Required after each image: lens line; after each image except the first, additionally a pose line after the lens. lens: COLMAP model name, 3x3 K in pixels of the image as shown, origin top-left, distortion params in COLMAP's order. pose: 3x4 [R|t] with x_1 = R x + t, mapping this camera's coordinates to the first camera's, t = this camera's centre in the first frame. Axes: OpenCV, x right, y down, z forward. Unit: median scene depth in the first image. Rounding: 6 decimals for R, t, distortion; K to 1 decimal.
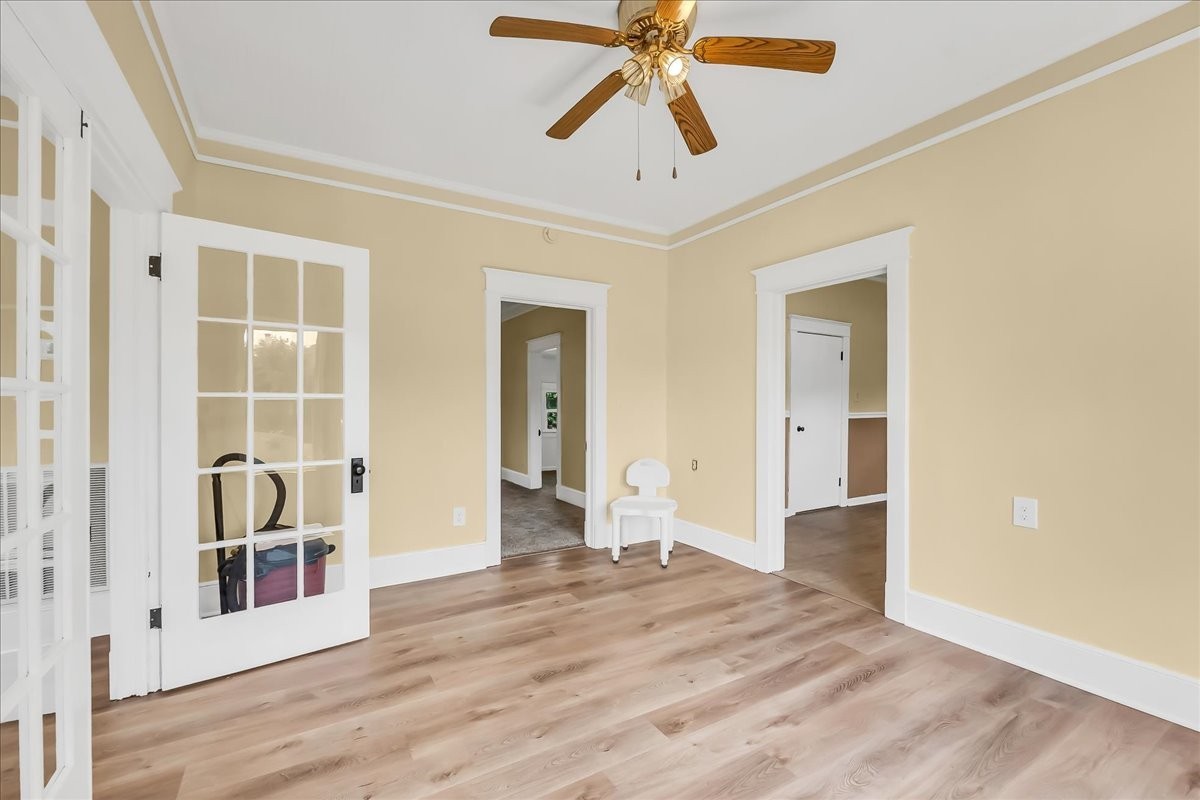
lens RADIAL K [[512.5, 0, 599.7], [0, 512.5, 401.7], [0, 0, 1]] dist [-0.003289, 0.000154]
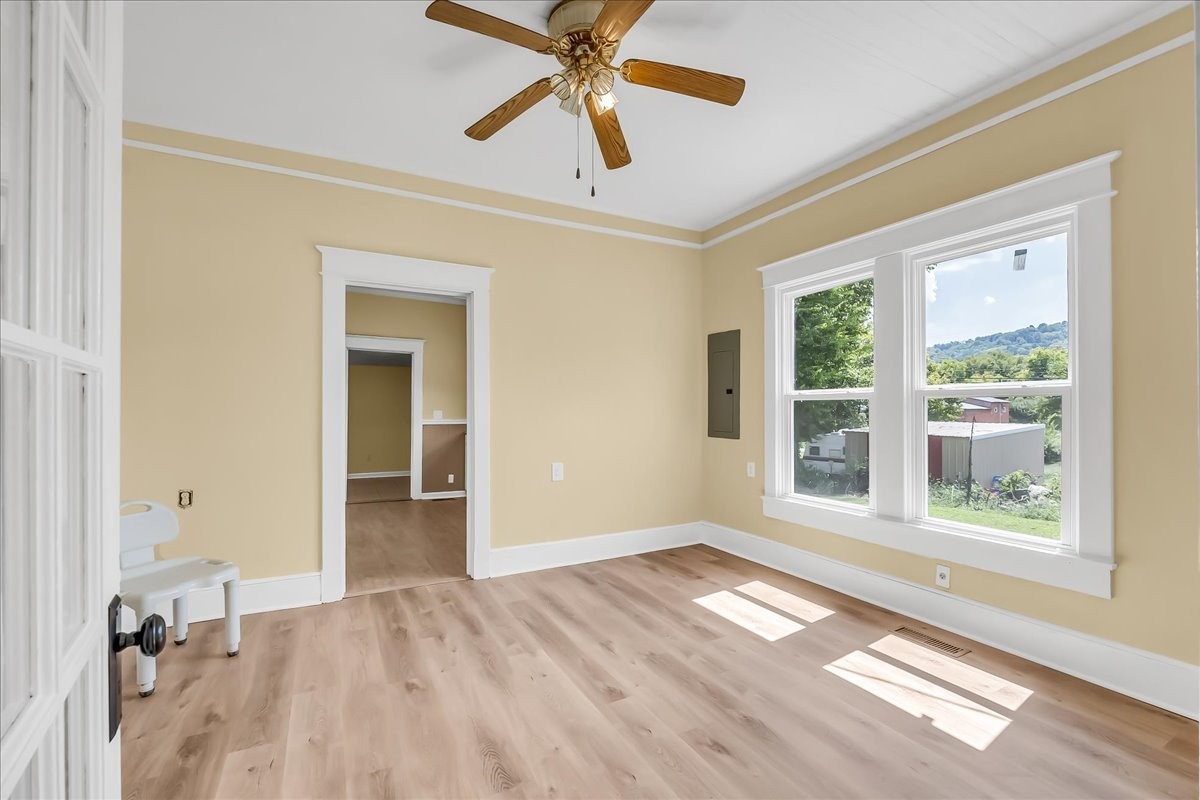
lens RADIAL K [[512.5, 0, 589.5], [0, 512.5, 403.9], [0, 0, 1]] dist [-0.003289, 0.000154]
pose [[0.056295, 0.002795, 0.998410, -0.767303], [-0.000226, 0.999996, -0.002787, 0.004359], [-0.998414, -0.000068, 0.056296, 0.774963]]
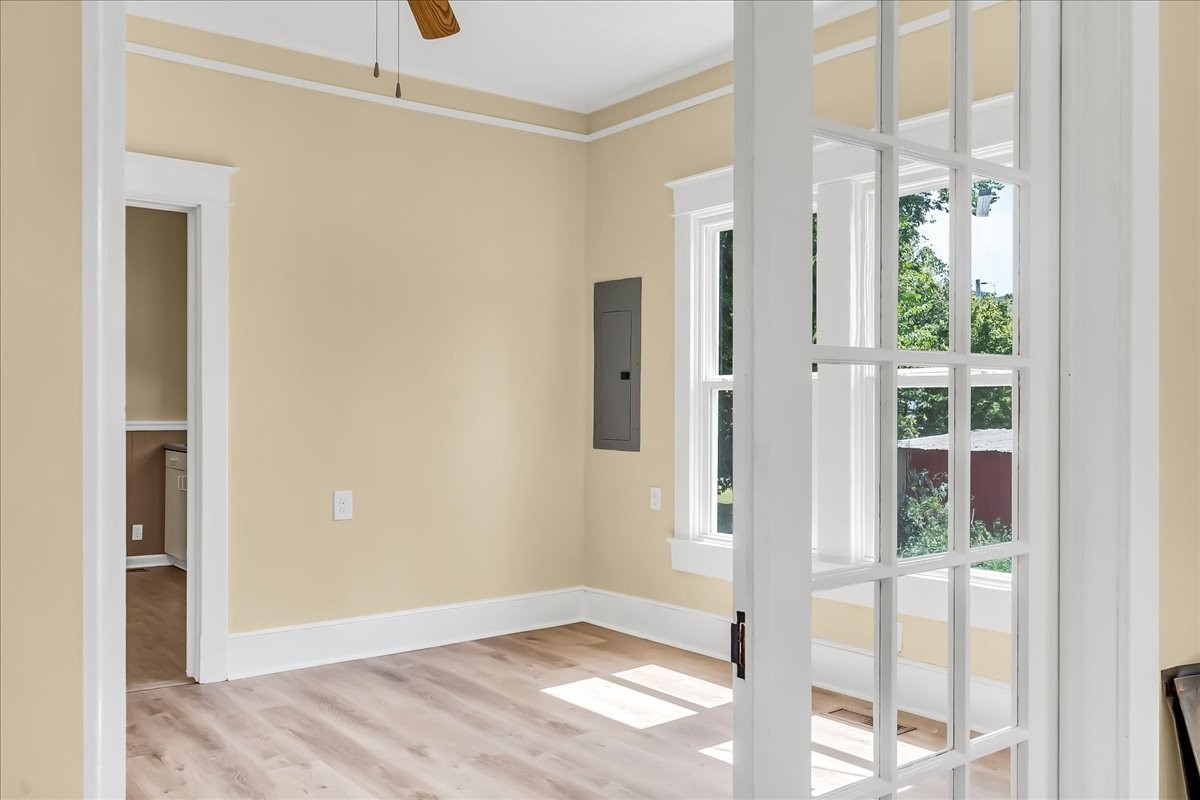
lens RADIAL K [[1029.0, 0, 592.2], [0, 1029.0, 400.5], [0, 0, 1]] dist [-0.002734, 0.006497]
pose [[-0.121168, -0.000526, 0.992632, -1.158506], [-0.005355, 0.999986, -0.000123, 0.011384], [-0.992618, -0.005331, -0.121169, 0.734639]]
